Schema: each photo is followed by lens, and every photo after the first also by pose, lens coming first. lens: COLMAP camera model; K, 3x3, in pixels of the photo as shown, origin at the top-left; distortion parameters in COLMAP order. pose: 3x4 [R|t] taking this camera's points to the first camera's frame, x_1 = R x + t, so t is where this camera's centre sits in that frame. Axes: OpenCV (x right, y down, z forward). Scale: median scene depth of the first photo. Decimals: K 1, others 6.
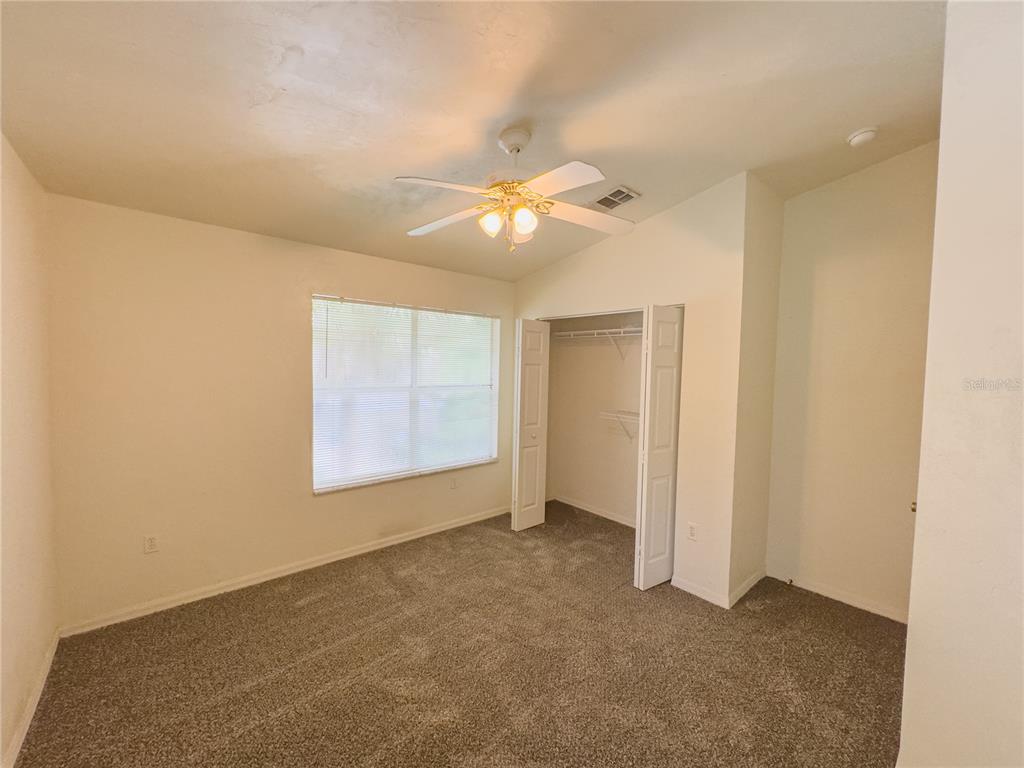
lens RADIAL K [[409.5, 0, 509.5], [0, 409.5, 385.0], [0, 0, 1]] dist [-0.001082, -0.000144]
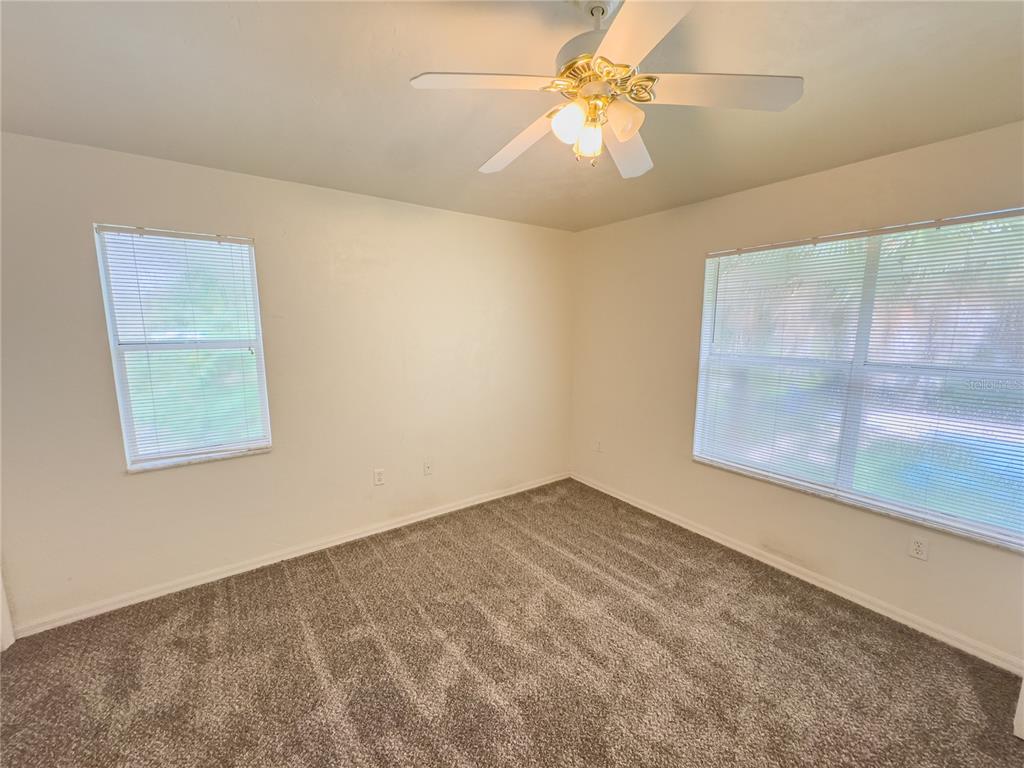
lens RADIAL K [[409.5, 0, 509.5], [0, 409.5, 385.0], [0, 0, 1]] dist [-0.001082, -0.000144]
pose [[-0.086893, 0.132918, -0.987311, 0.494861], [-0.048681, 0.989309, 0.137471, -0.026005], [0.995028, 0.060009, -0.079493, 0.593325]]
